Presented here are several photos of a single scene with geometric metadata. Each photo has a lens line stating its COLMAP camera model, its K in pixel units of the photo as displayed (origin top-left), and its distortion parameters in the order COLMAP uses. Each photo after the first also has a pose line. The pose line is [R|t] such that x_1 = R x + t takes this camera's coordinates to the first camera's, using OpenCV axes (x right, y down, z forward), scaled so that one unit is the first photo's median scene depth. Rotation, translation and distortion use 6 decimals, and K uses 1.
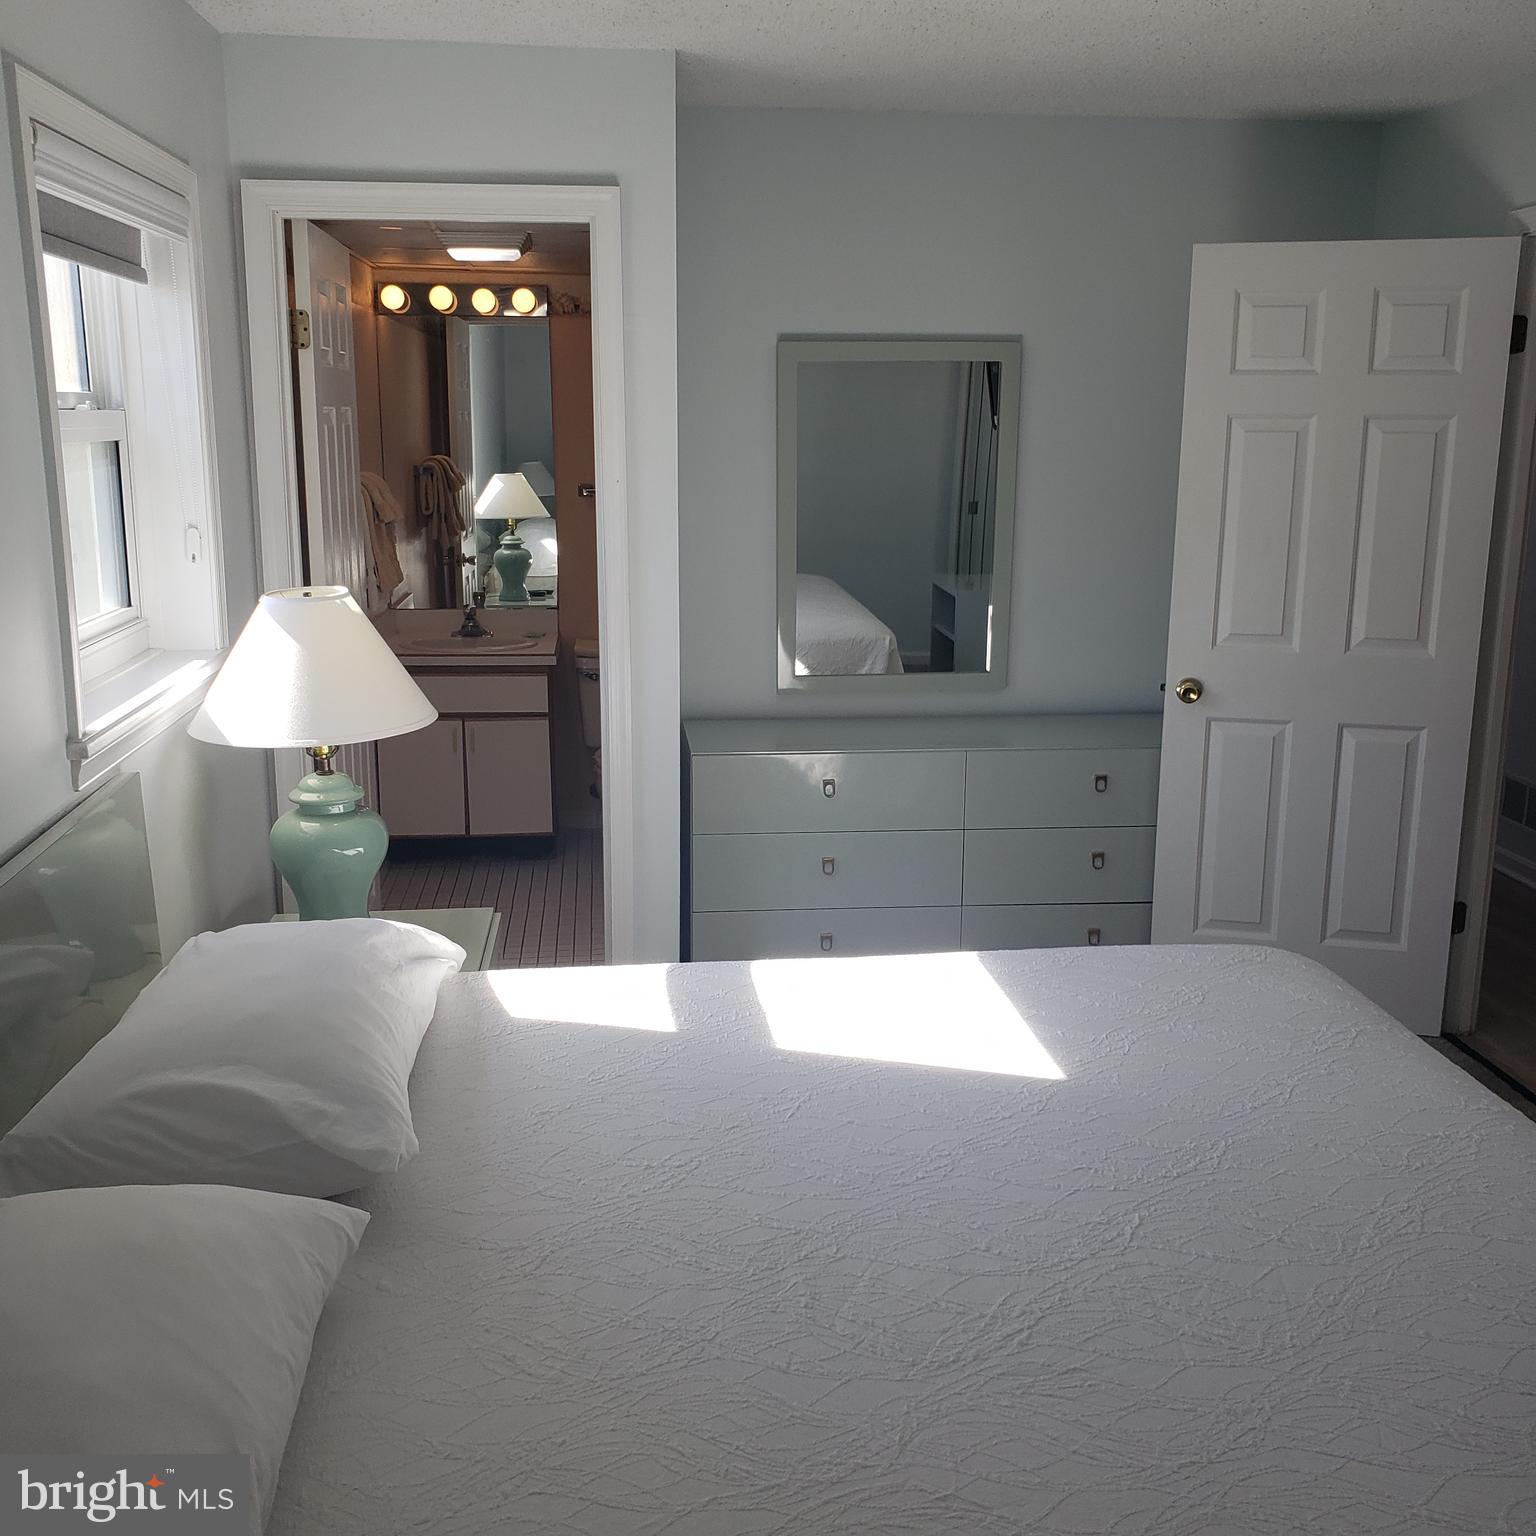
lens RADIAL K [[1604.8, 0, 769.1], [0, 1604.8, 756.1], [0, 0, 1]] dist [0.058236, 0.000000]
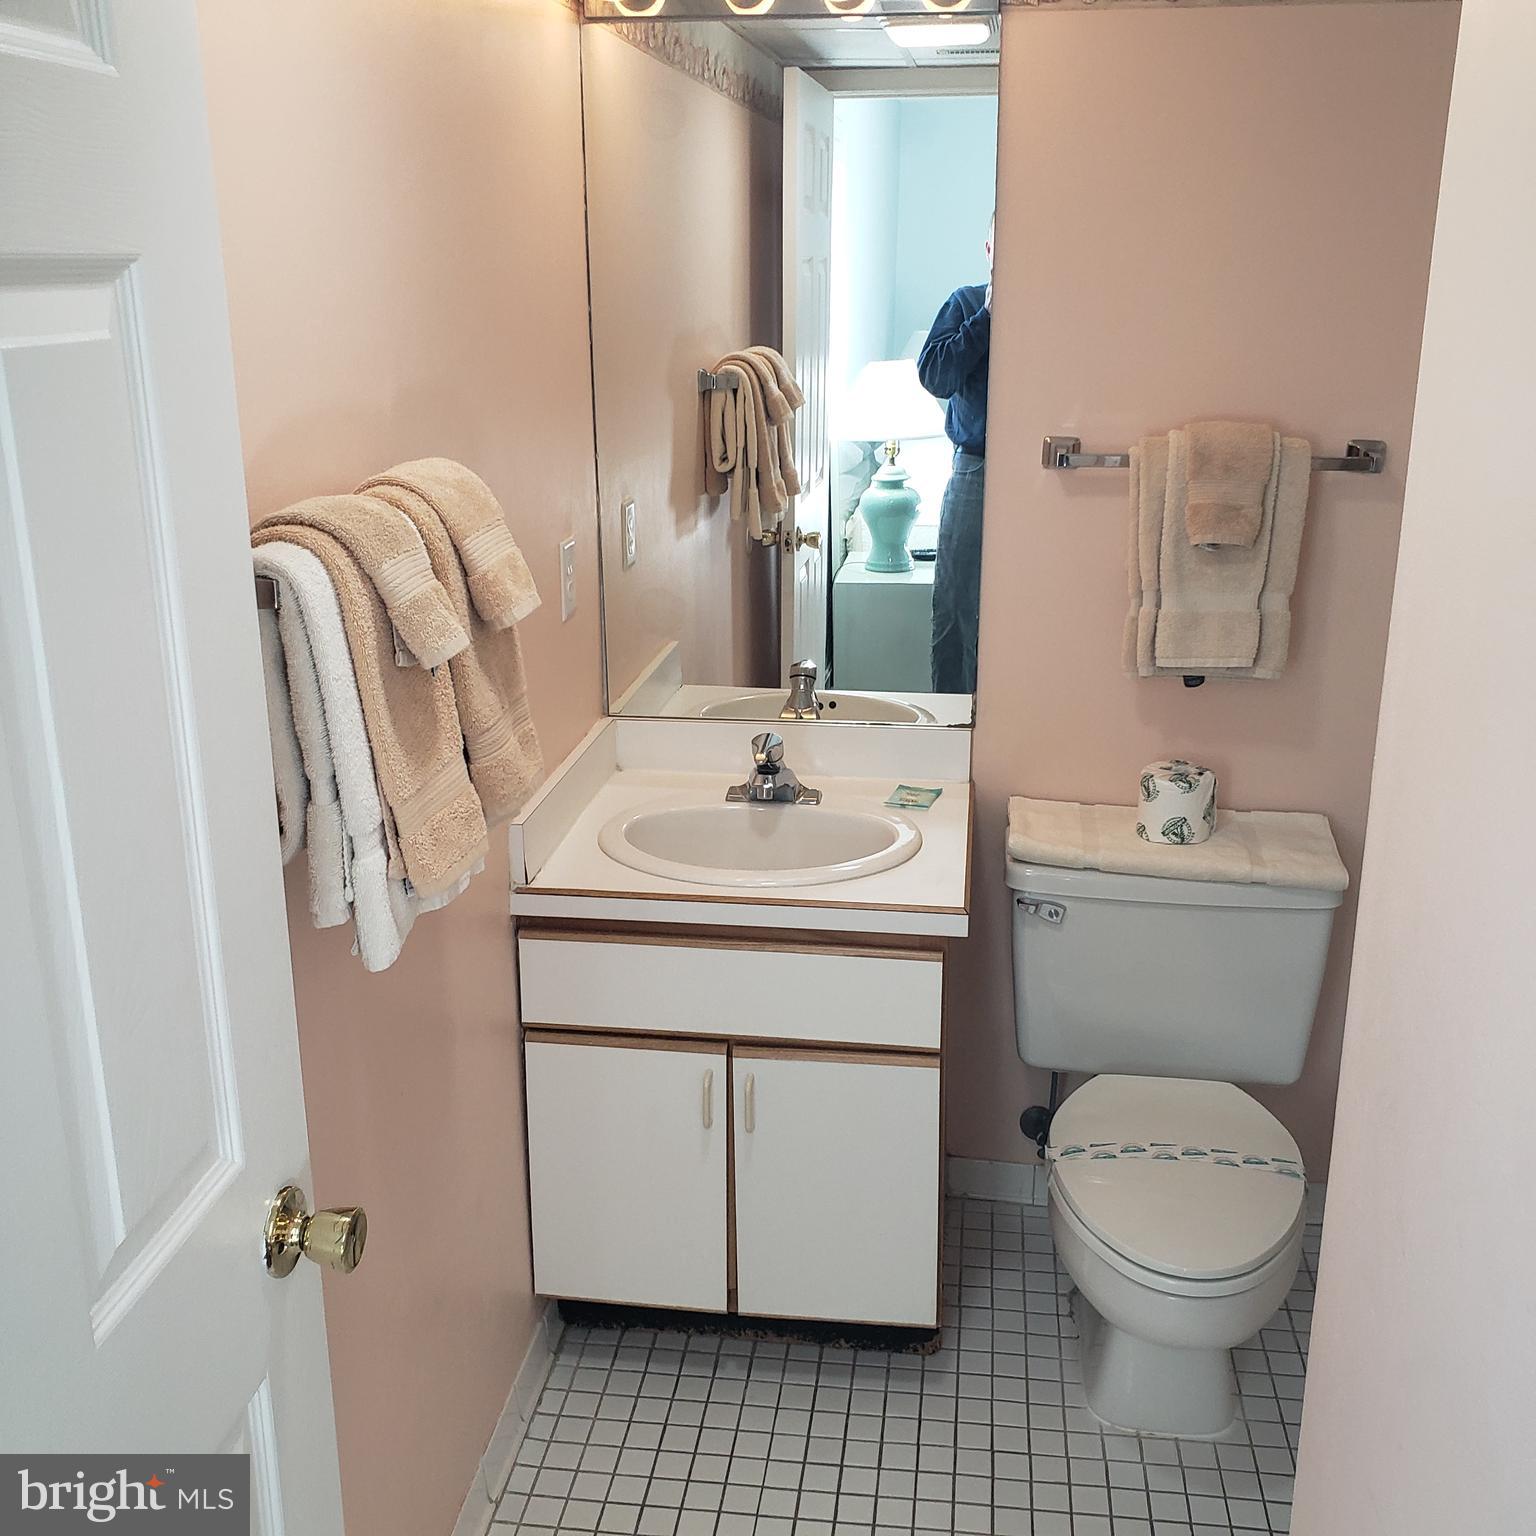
lens RADIAL K [[1604.8, 0, 777.8], [0, 1604.8, 777.6], [0, 0, 1]] dist [0.058236, 0.000000]
pose [[0.972873, 0.068794, -0.220873, -0.076180], [-0.044954, 0.992780, 0.111205, -0.110941], [0.226929, -0.098259, 0.968942, 0.501056]]
